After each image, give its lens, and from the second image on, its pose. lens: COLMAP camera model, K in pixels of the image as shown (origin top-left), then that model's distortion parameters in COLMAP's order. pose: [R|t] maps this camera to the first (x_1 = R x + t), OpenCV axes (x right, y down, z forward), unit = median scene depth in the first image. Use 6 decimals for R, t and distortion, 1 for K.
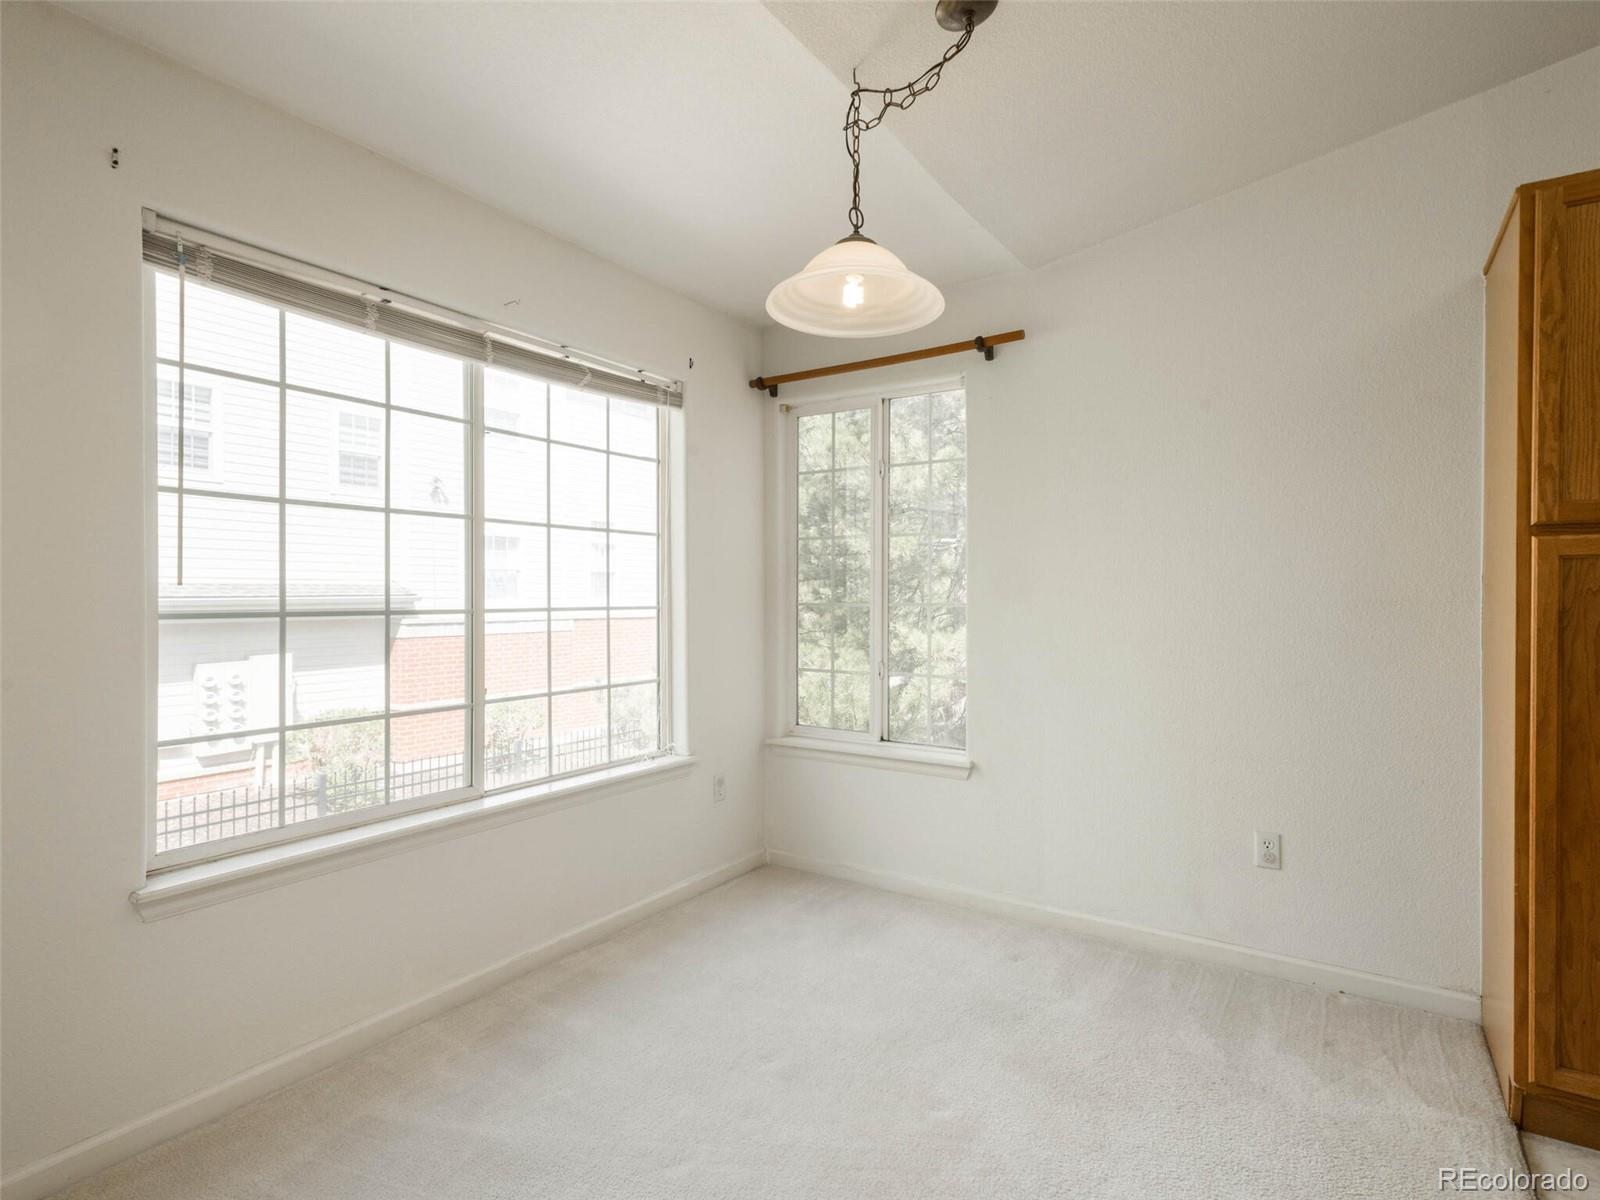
lens RADIAL K [[839.9, 0, 787.2], [0, 839.9, 598.9], [0, 0, 1]] dist [0.026443, -0.013230]
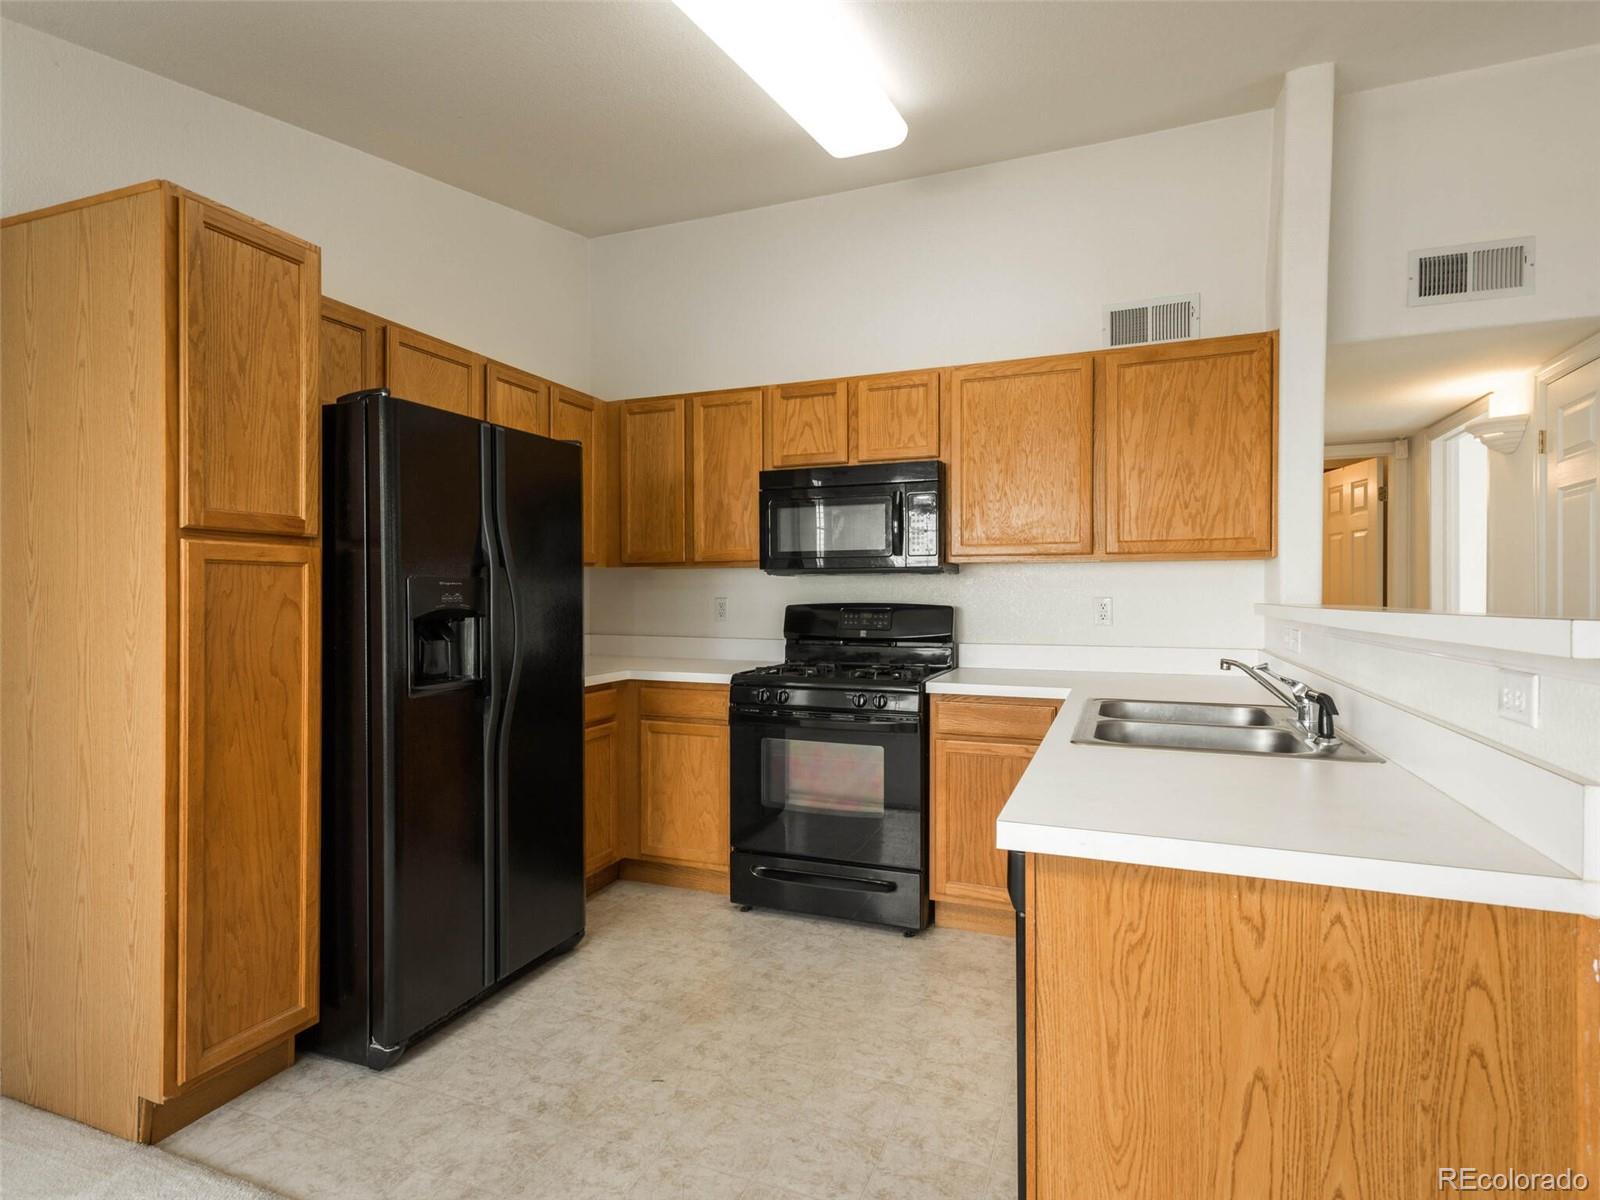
lens RADIAL K [[839.9, 0, 787.2], [0, 839.9, 598.9], [0, 0, 1]] dist [0.026443, -0.013230]
pose [[-0.207758, -0.003087, 0.978175, -0.173863], [0.004244, 0.999983, 0.004057, -0.002601], [-0.978171, 0.004994, -0.207741, 0.353401]]
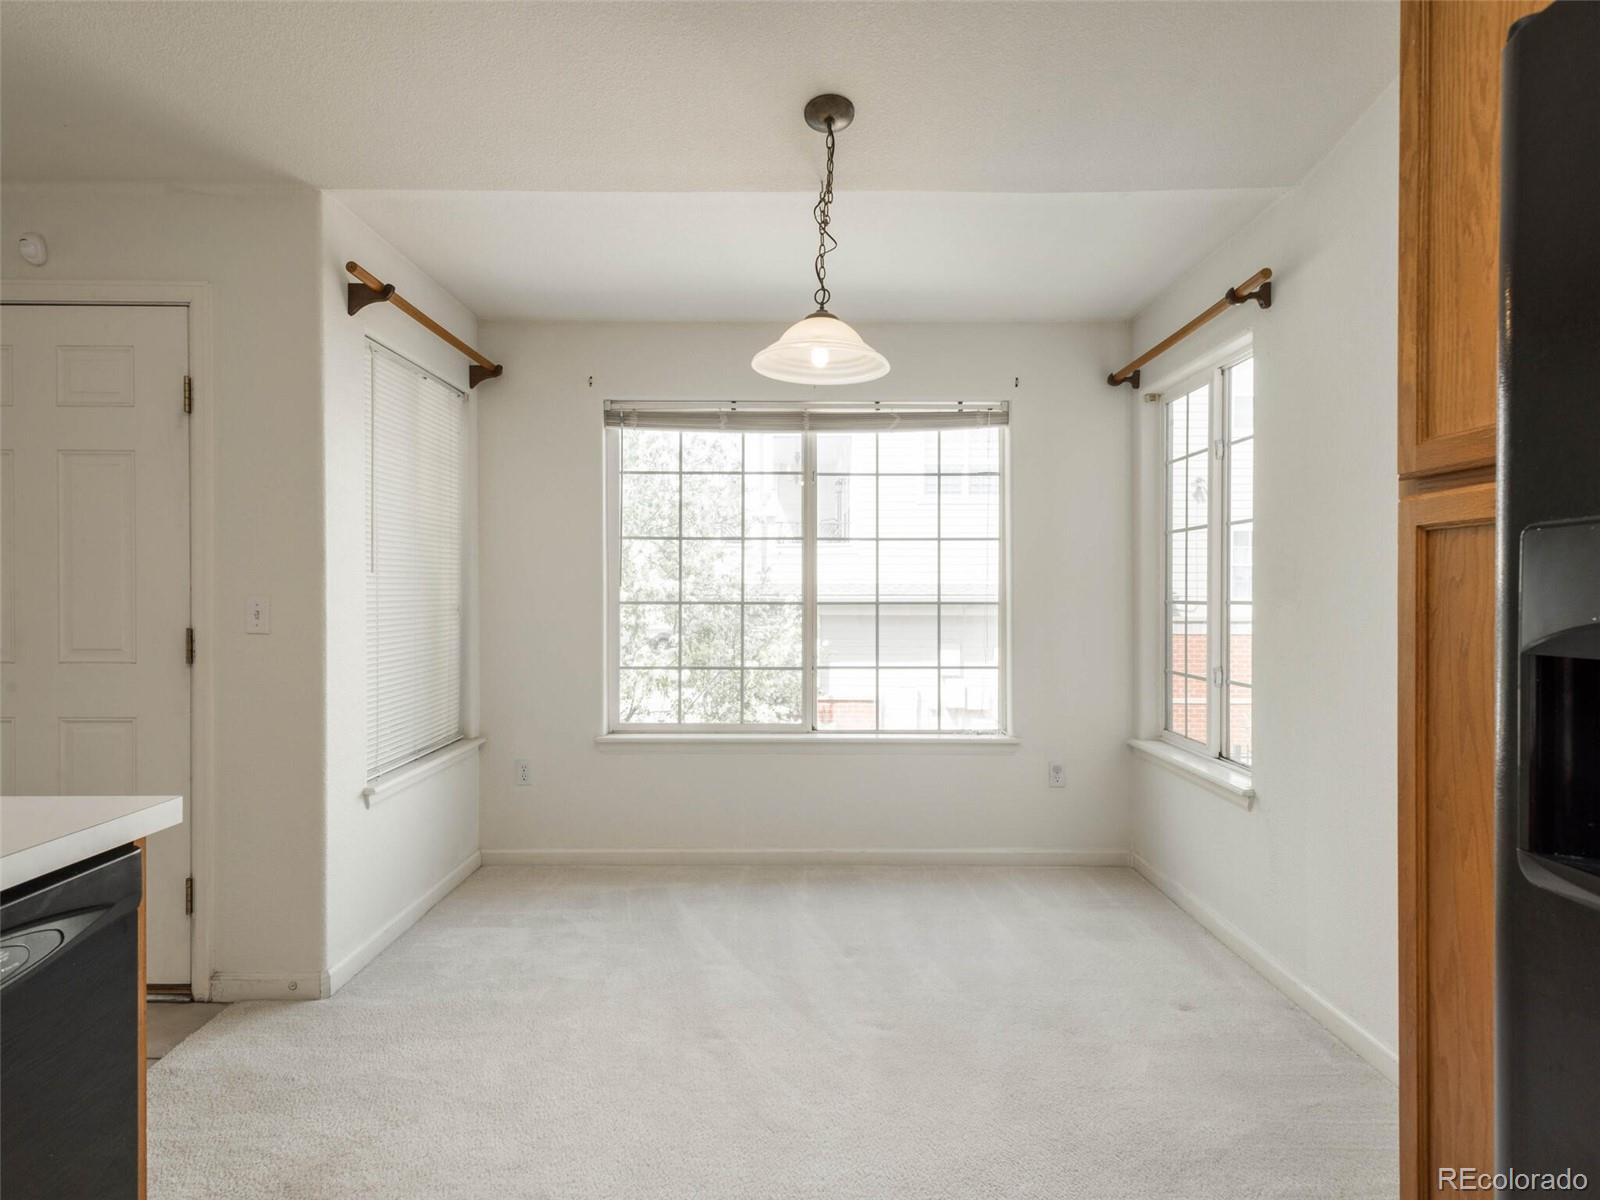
lens RADIAL K [[835.2, 0, 795.8], [0, 835.2, 599.0], [0, 0, 1]] dist [0.004088, -0.000291]
pose [[0.559866, 0.005830, -0.828563, 0.796655], [-0.004234, 0.999982, 0.004175, 0.001032], [0.828573, 0.001171, 0.559880, 0.186203]]
